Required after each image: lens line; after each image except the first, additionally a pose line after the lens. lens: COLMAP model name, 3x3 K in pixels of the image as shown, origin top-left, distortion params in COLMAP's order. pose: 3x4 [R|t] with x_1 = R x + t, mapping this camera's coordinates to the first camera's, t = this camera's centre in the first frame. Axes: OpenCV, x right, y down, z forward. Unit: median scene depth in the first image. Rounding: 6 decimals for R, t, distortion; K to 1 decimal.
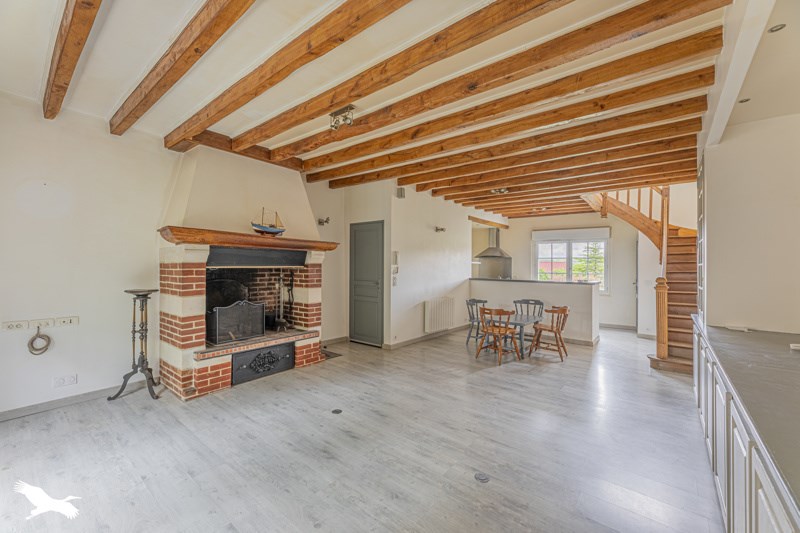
lens RADIAL K [[334.9, 0, 395.1], [0, 334.9, 261.5], [0, 0, 1]] dist [-0.001311, -0.000159]
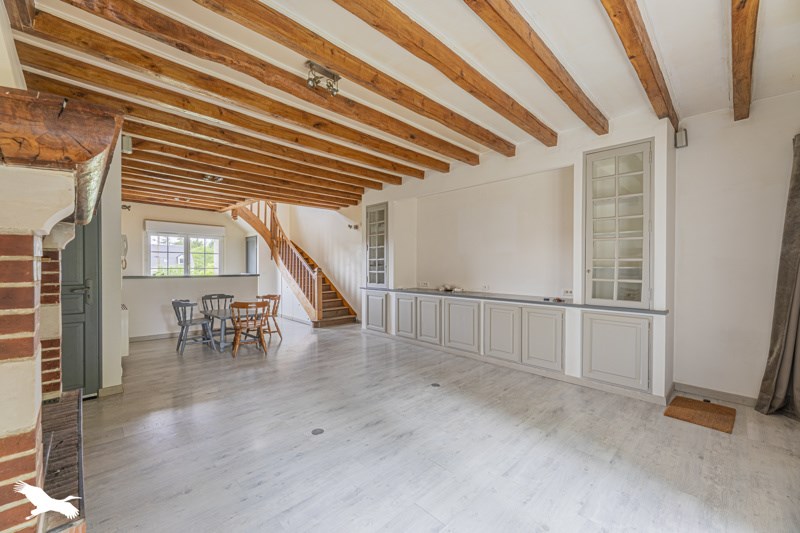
lens RADIAL K [[319.6, 0, 400.0], [0, 319.6, 266.5], [0, 0, 1]] dist [0.000319, -0.000003]
pose [[0.096181, -0.011780, 0.995294, -0.817518], [-0.013891, 0.999817, 0.013176, 0.021104], [-0.995267, -0.015093, 0.096000, 0.630806]]
